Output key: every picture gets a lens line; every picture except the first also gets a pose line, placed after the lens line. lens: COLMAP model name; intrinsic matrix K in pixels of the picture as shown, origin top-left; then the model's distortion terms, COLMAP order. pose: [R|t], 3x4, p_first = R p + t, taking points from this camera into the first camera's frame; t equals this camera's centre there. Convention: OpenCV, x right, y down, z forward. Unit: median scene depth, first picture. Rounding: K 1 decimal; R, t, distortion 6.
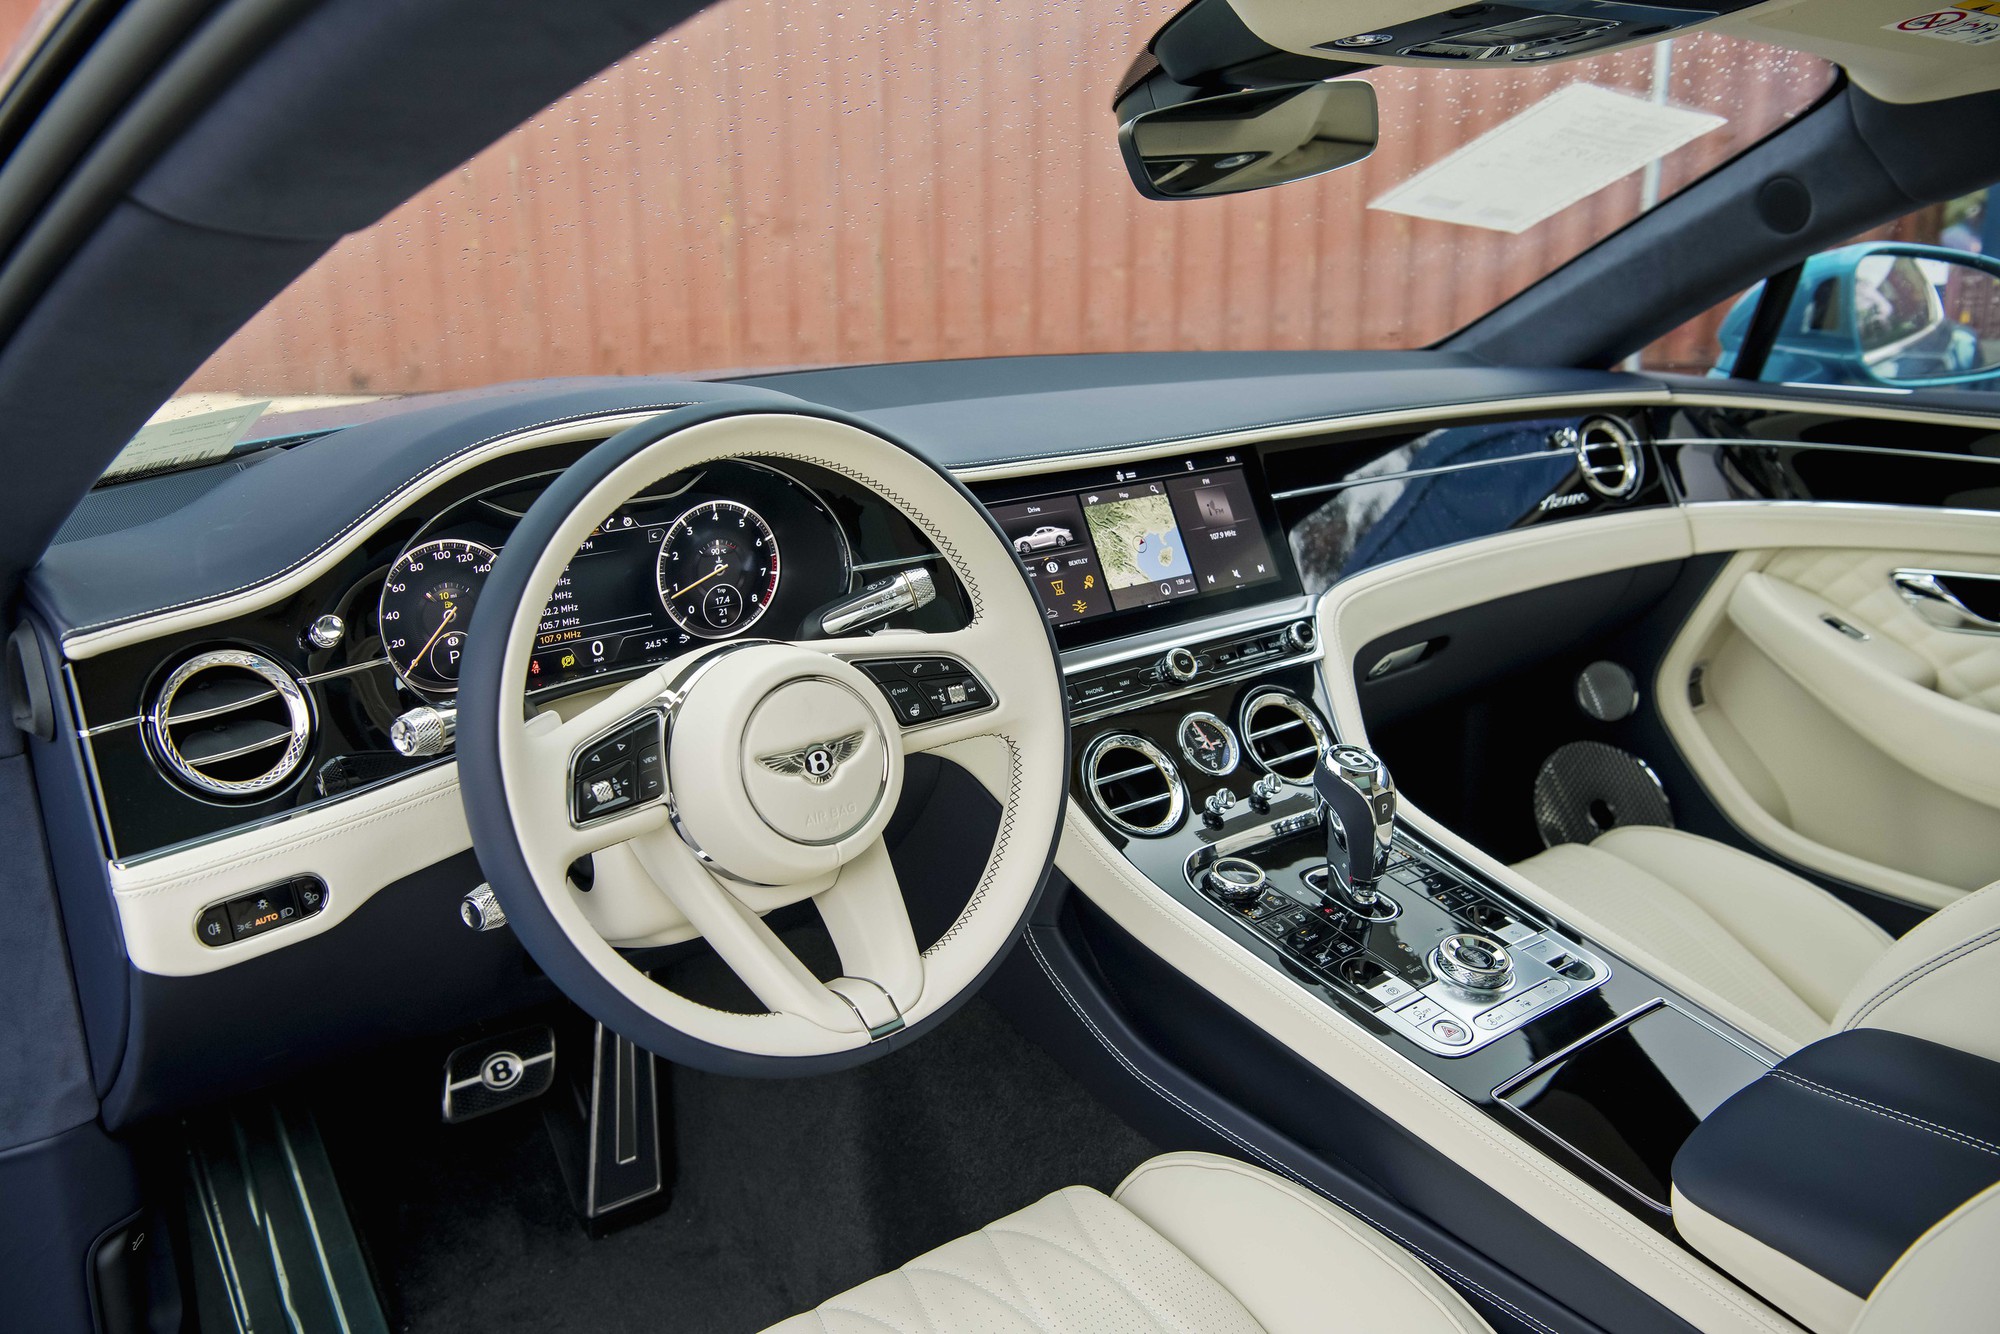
lens RADIAL K [[1749.3, 0, 1000.0], [0, 1749.3, 667.0], [0, 0, 1]] dist [-0.001828, 0.001175]
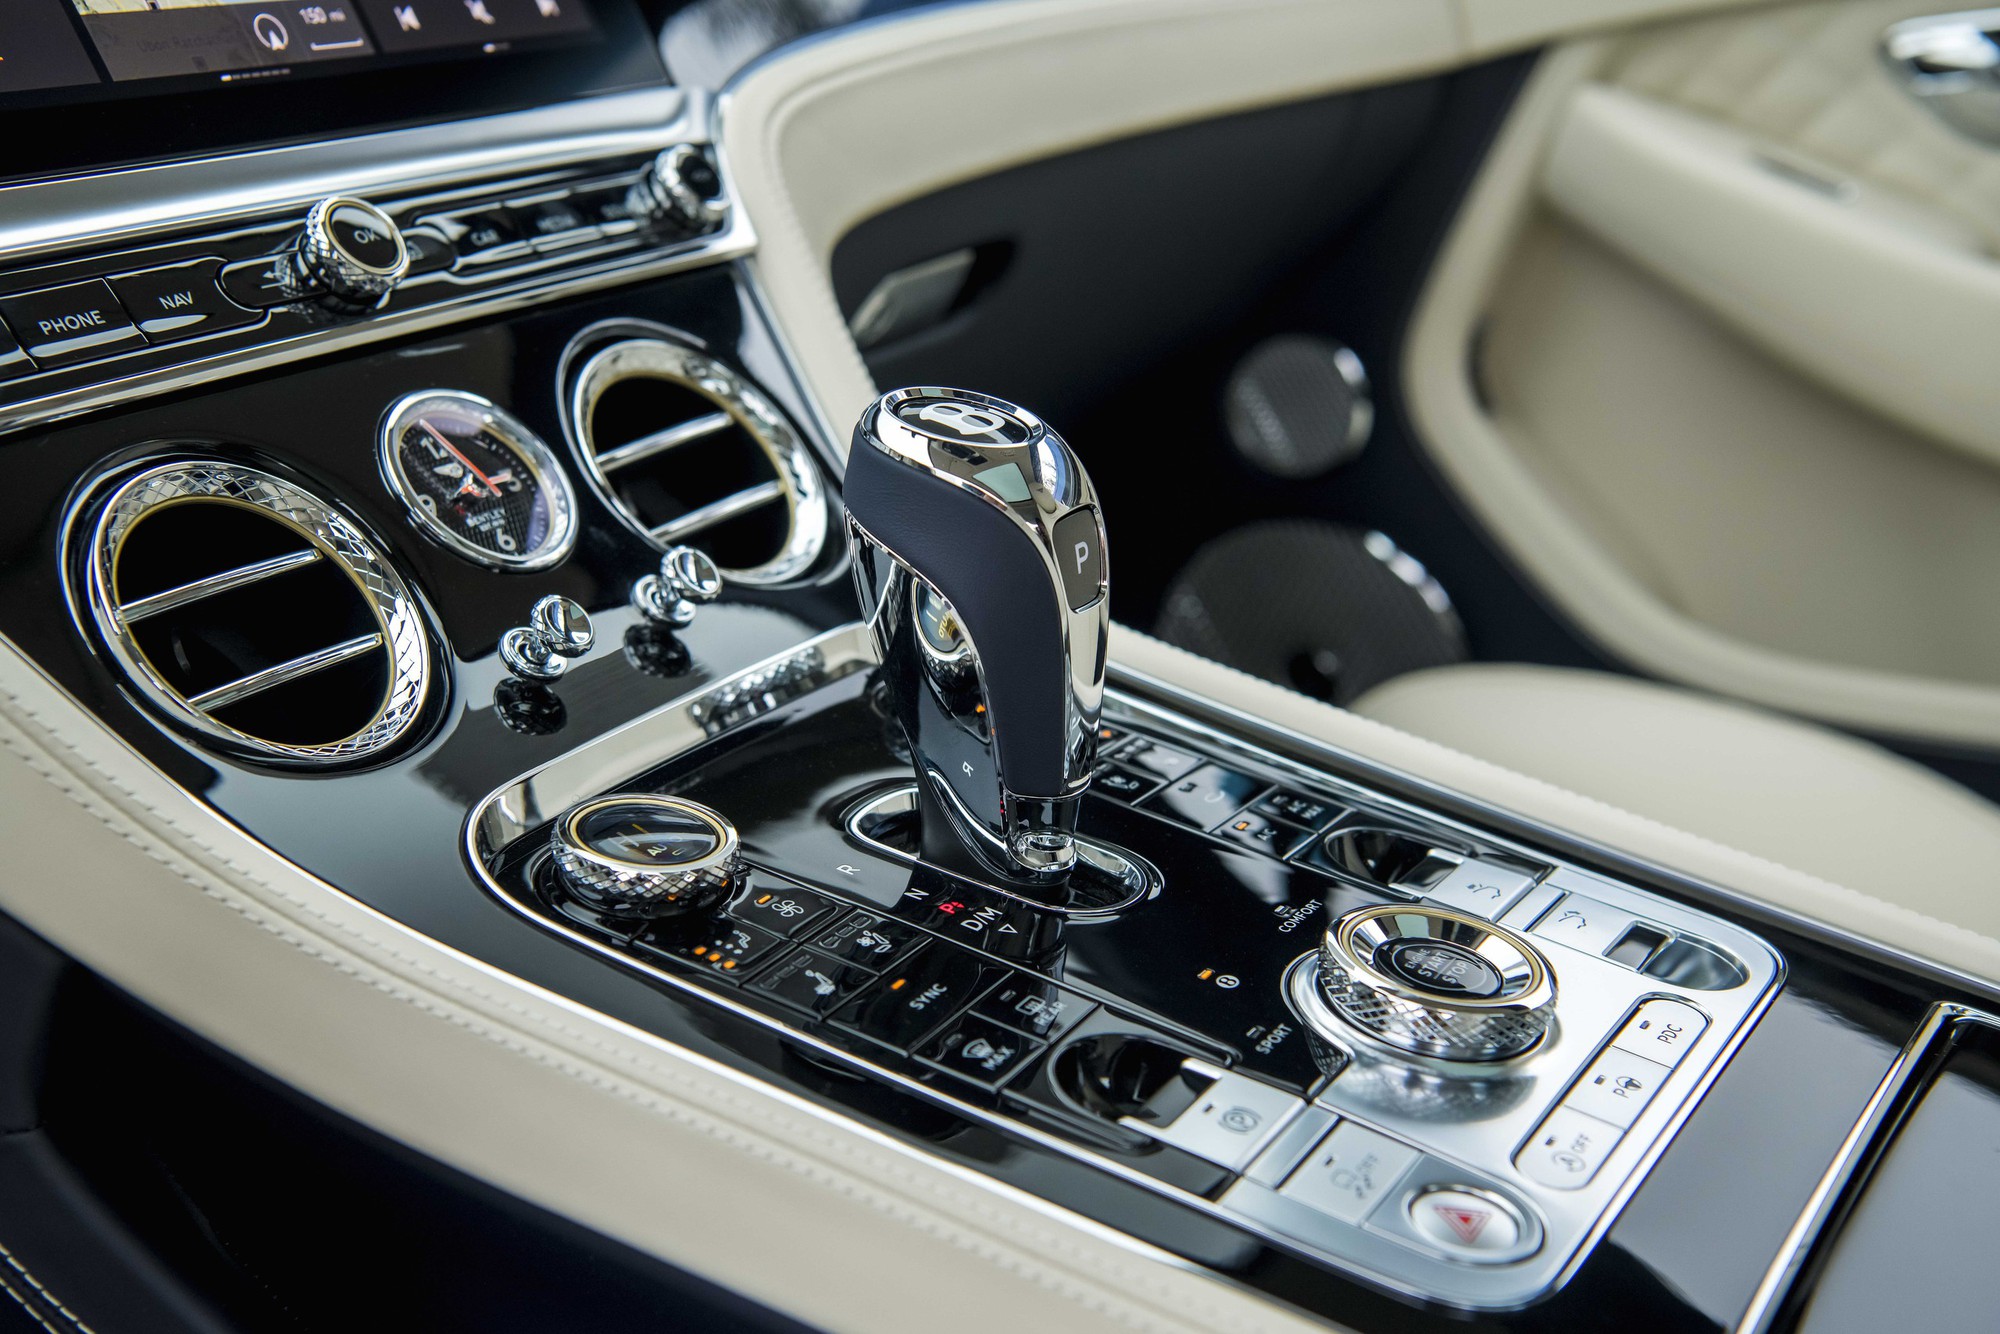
lens RADIAL K [[2729.4, 0, 1000.0], [0, 2729.4, 667.0], [0, 0, 1]] dist [0.168426, 0.029136]
pose [[0.931078, -0.124111, 0.343060, 0.030479], [0.126325, 0.991860, 0.015980, 0.082924], [-0.342250, 0.028459, 0.939178, 0.494684]]
